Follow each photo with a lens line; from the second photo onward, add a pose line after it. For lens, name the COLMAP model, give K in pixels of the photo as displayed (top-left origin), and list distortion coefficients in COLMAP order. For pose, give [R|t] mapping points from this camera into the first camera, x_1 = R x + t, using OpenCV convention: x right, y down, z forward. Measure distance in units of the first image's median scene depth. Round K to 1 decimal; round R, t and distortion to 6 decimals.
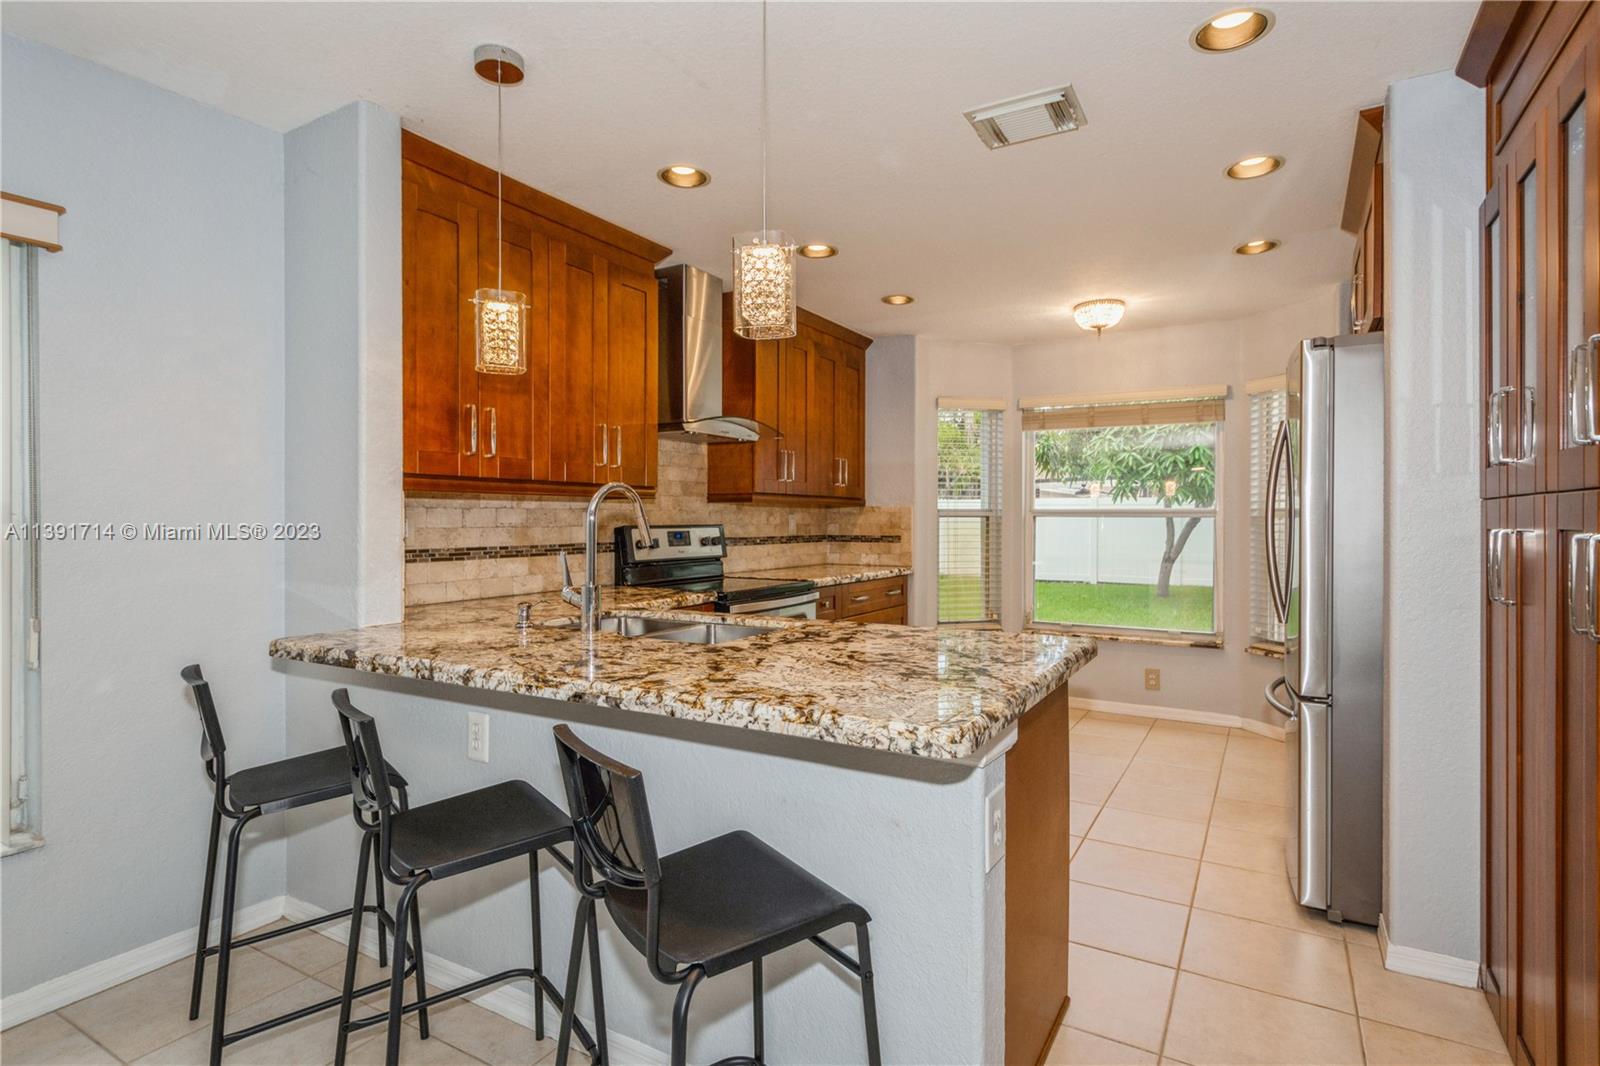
lens RADIAL K [[807.1, 0, 804.1], [0, 807.1, 524.6], [0, 0, 1]] dist [0.002814, 0.000185]
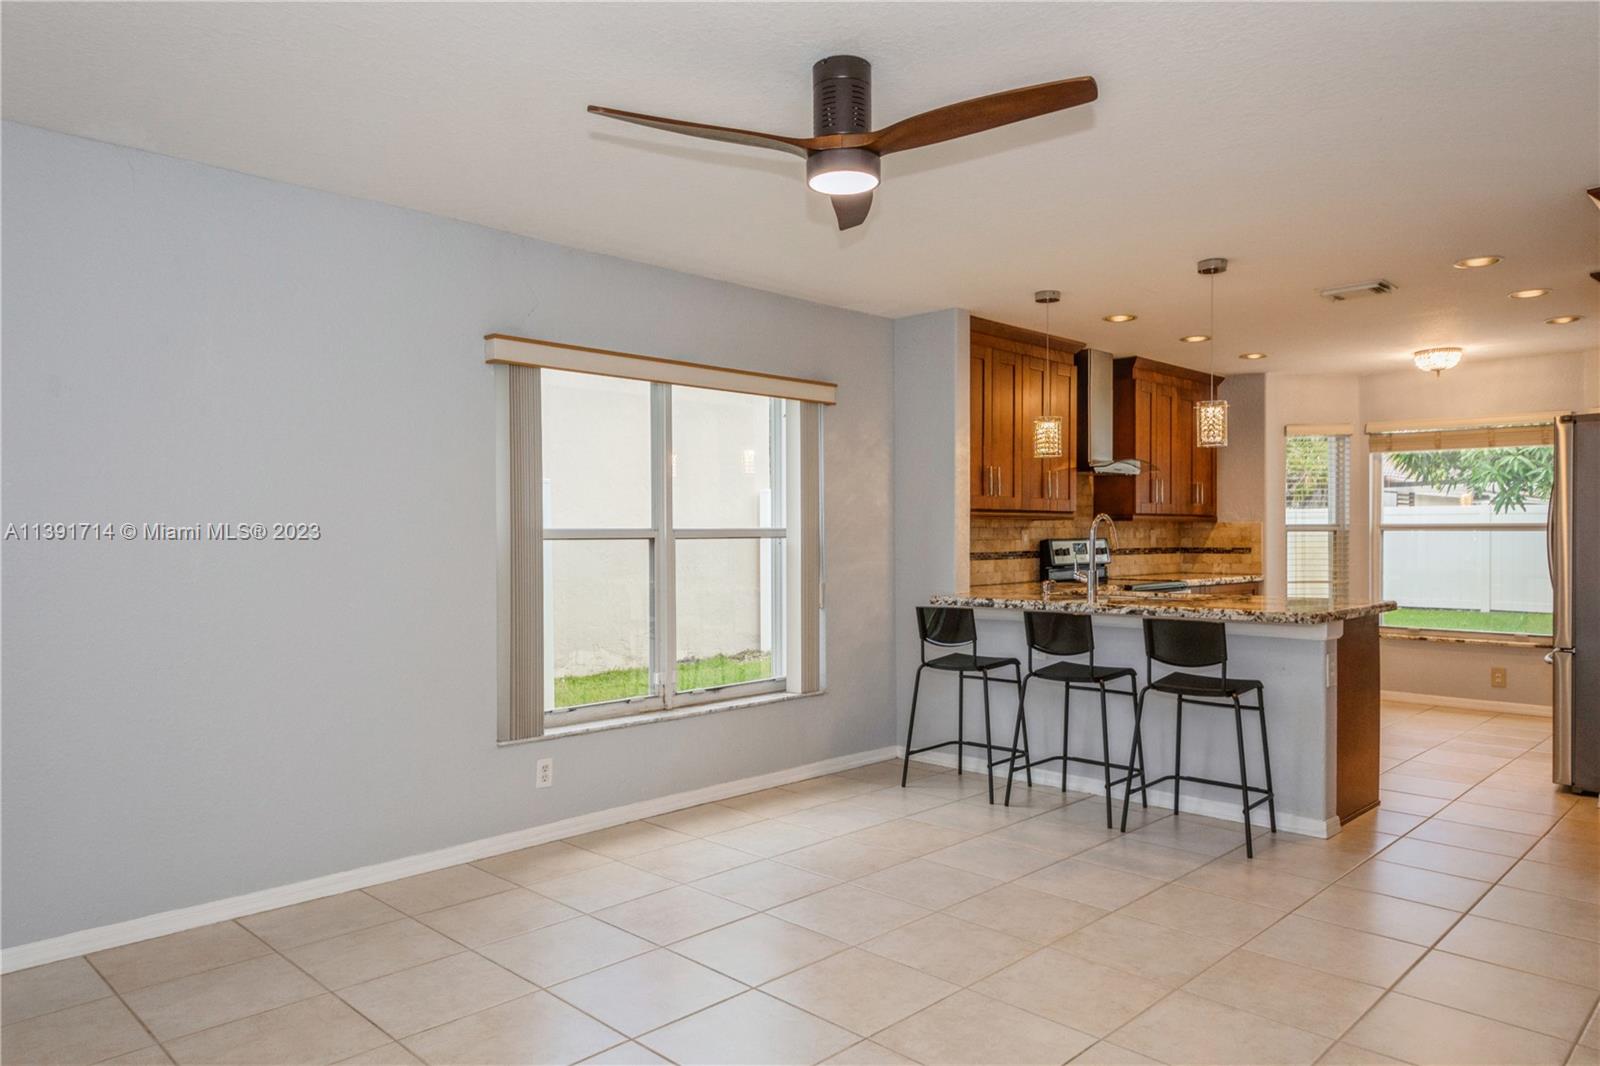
lens RADIAL K [[1011.8, 0, 795.3], [0, 1011.8, 542.7], [0, 0, 1]] dist [-0.002819, -0.004694]
pose [[0.963167, -0.001206, -0.268902, -0.136287], [0.001918, 0.999995, 0.002384, 0.002104], [0.268897, -0.002812, 0.963165, -0.645639]]
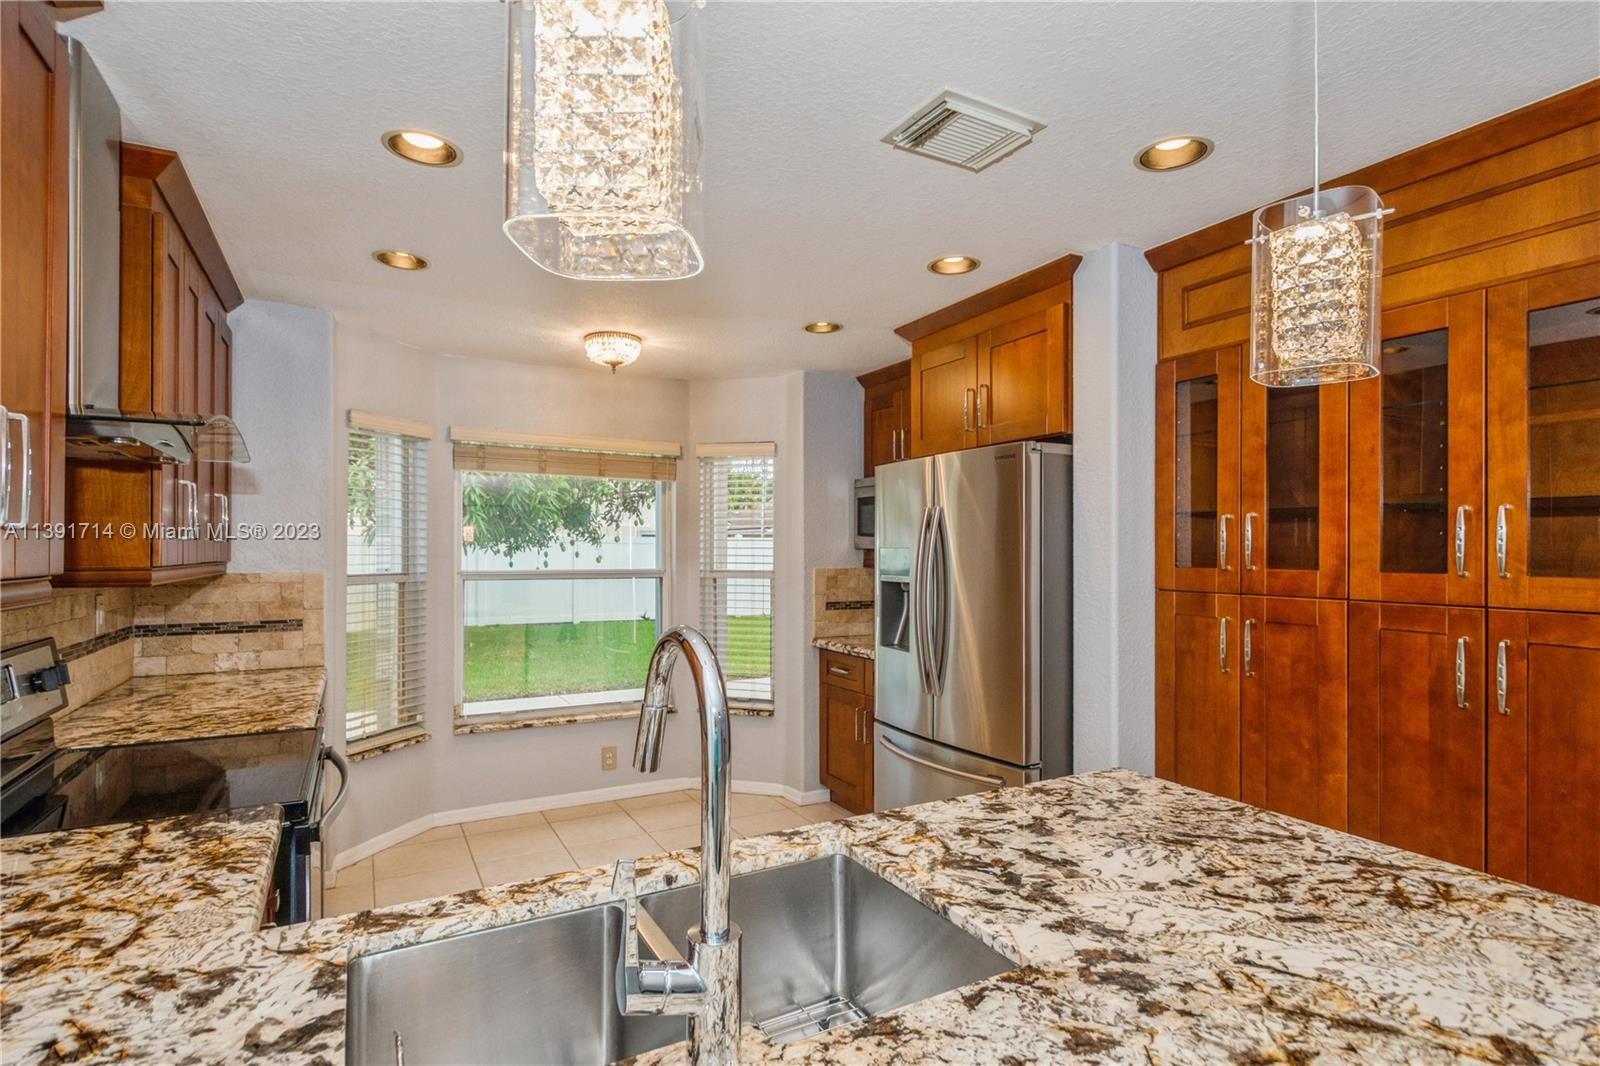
lens RADIAL K [[799.9, 0, 801.0], [0, 799.9, 546.8], [0, 0, 1]] dist [0.001632, 0.000118]
pose [[0.503763, 0.003552, 0.863834, -0.261557], [0.002777, 0.999980, -0.005732, -0.044548], [-0.863837, 0.005287, 0.503743, 0.395549]]
